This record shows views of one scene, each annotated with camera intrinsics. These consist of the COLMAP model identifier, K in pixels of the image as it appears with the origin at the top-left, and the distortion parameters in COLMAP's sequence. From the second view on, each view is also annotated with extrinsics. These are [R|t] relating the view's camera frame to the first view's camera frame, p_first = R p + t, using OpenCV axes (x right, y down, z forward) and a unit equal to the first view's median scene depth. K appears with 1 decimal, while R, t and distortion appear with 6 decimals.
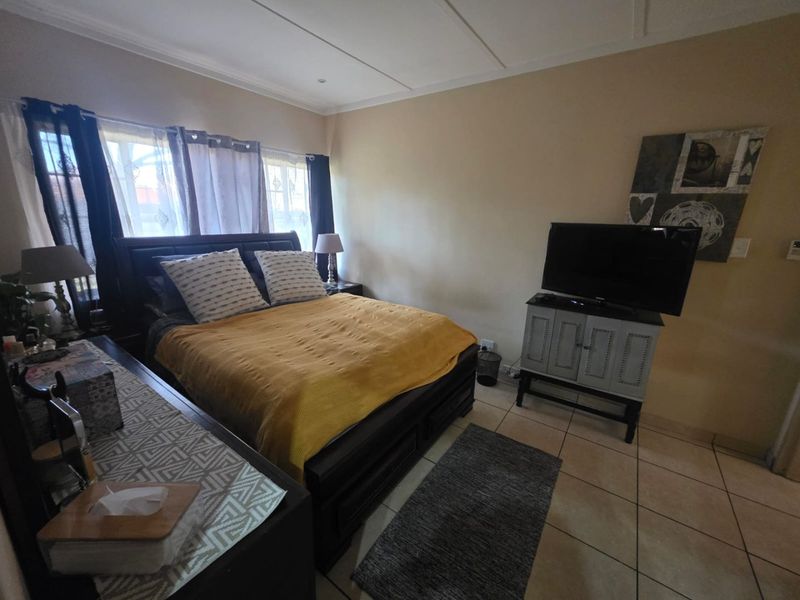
lens RADIAL K [[319.3, 0, 401.8], [0, 319.3, 299.2], [0, 0, 1]] dist [0.002577, 0.000157]
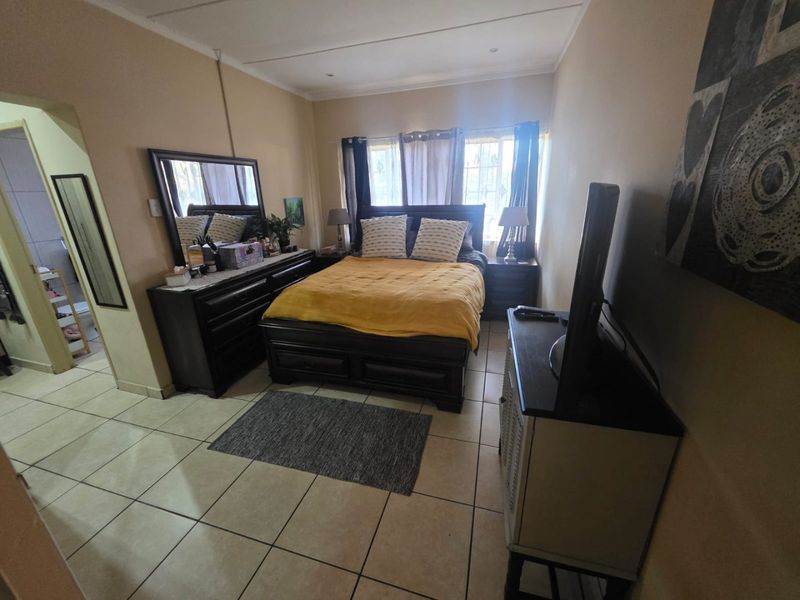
lens RADIAL K [[319.3, 0, 400.6], [0, 319.3, 298.8], [0, 0, 1]] dist [0.002577, 0.000157]
pose [[0.326147, 0.271945, -0.905359, 0.928768], [-0.209257, 0.954738, 0.211394, -0.105660], [0.921868, 0.120507, 0.368291, 0.543244]]
